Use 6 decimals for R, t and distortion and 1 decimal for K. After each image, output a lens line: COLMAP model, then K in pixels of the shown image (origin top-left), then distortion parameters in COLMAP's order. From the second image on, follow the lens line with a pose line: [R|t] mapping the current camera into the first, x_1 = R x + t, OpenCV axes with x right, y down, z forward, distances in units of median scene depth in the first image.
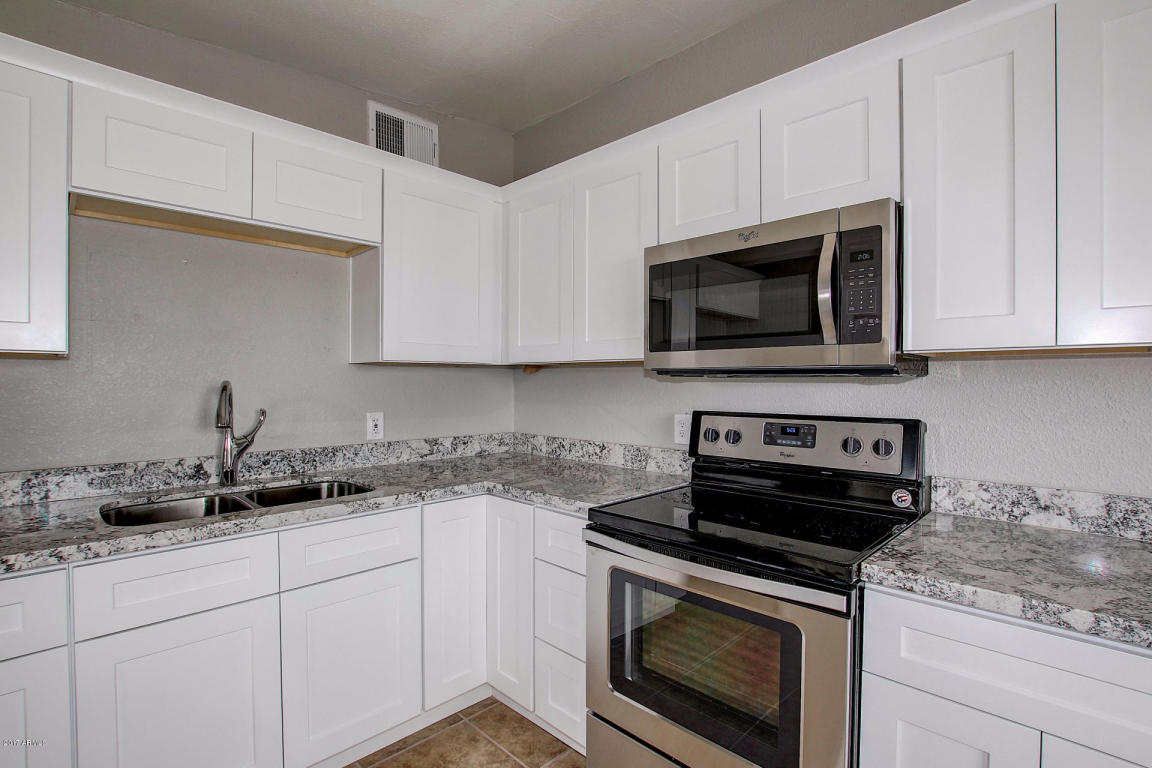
lens RADIAL K [[526.7, 0, 576.0], [0, 526.7, 384.0], [0, 0, 1]] dist [-0.009432, 0.001361]
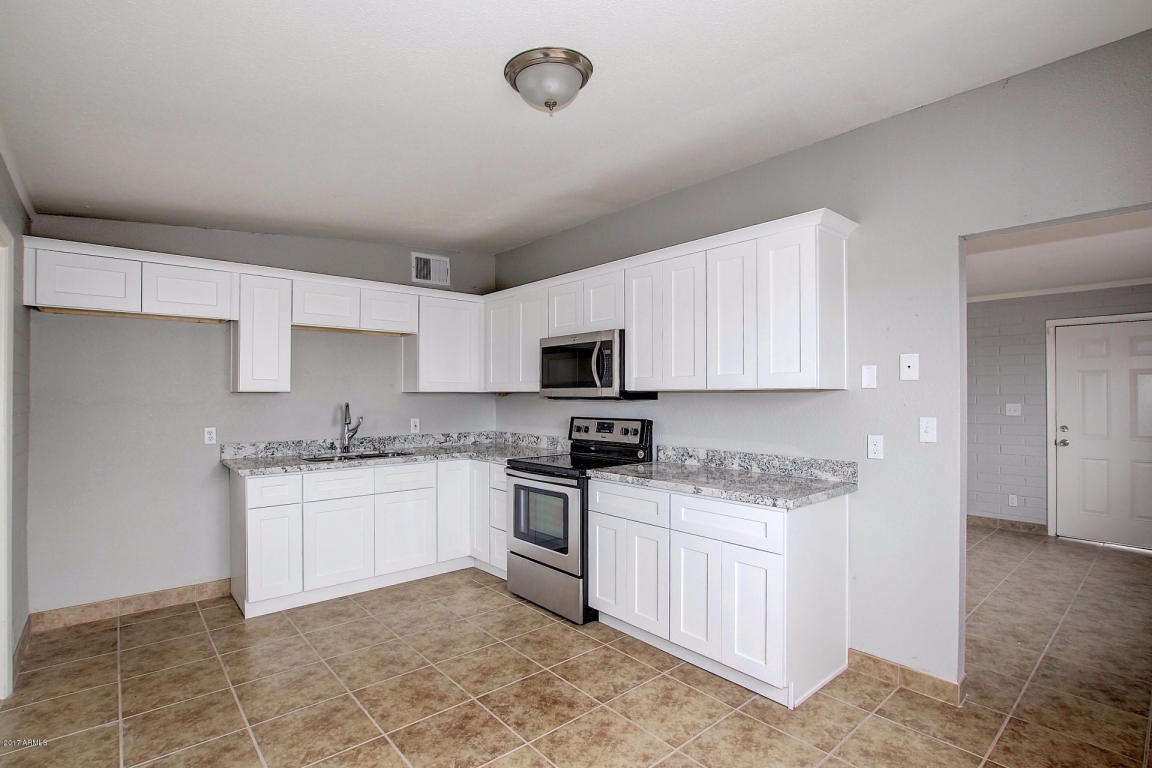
lens RADIAL K [[540.1, 0, 573.0], [0, 540.1, 392.9], [0, 0, 1]] dist [-0.000745, 0.000232]
pose [[0.996538, -0.003262, -0.083078, 0.408055], [0.002304, 0.999930, -0.011617, -0.015685], [0.083110, 0.011386, 0.996475, -1.050720]]
